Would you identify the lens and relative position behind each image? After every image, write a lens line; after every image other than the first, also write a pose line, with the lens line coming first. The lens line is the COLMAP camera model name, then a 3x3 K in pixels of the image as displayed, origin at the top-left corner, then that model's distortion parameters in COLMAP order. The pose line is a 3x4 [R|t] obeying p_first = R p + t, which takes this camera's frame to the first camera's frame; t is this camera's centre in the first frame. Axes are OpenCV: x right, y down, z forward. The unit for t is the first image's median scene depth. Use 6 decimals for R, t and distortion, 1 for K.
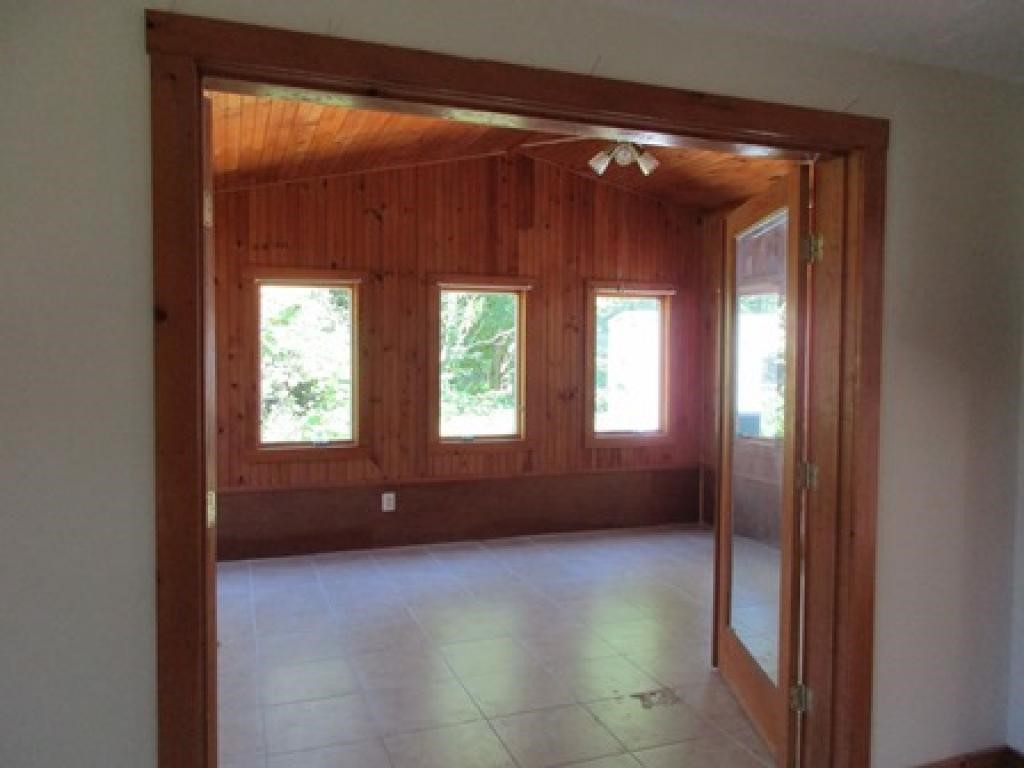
lens RADIAL K [[764.2, 0, 520.6], [0, 764.2, 377.7], [0, 0, 1]] dist [-0.001891, 0.001685]
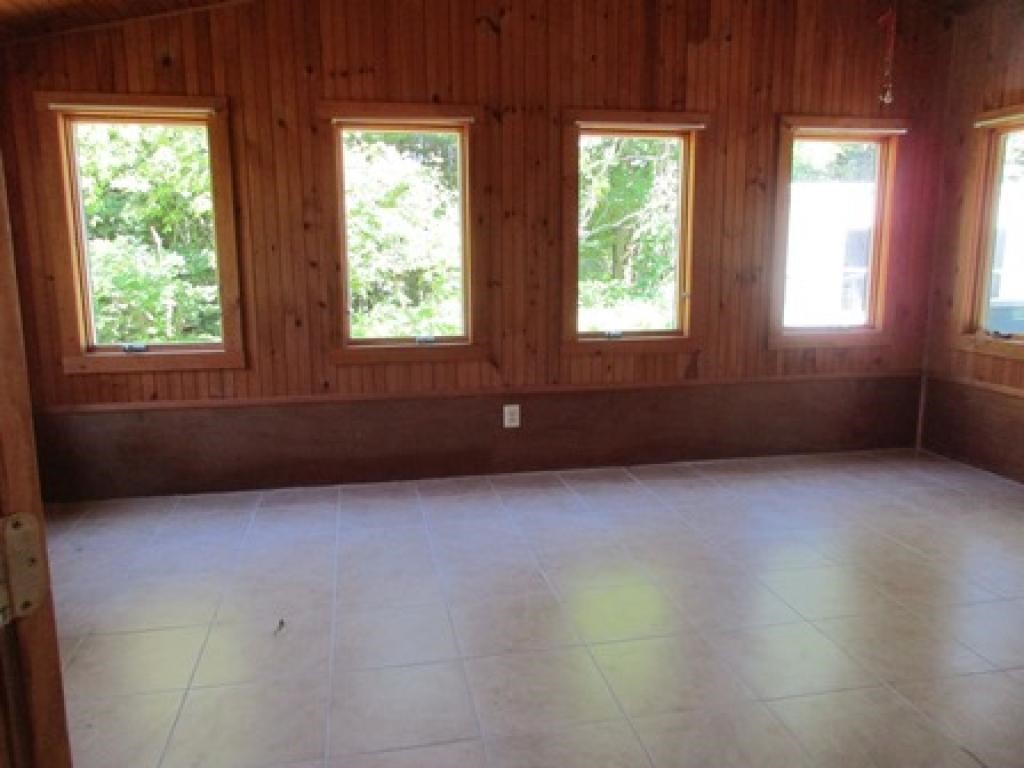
lens RADIAL K [[764.2, 0, 513.0], [0, 764.2, 387.4], [0, 0, 1]] dist [-0.001891, 0.001685]
pose [[0.988002, 0.016416, -0.153565, -0.050000], [0.006438, 0.989093, 0.147152, 0.018594], [0.154306, -0.146375, 0.977120, 0.233859]]
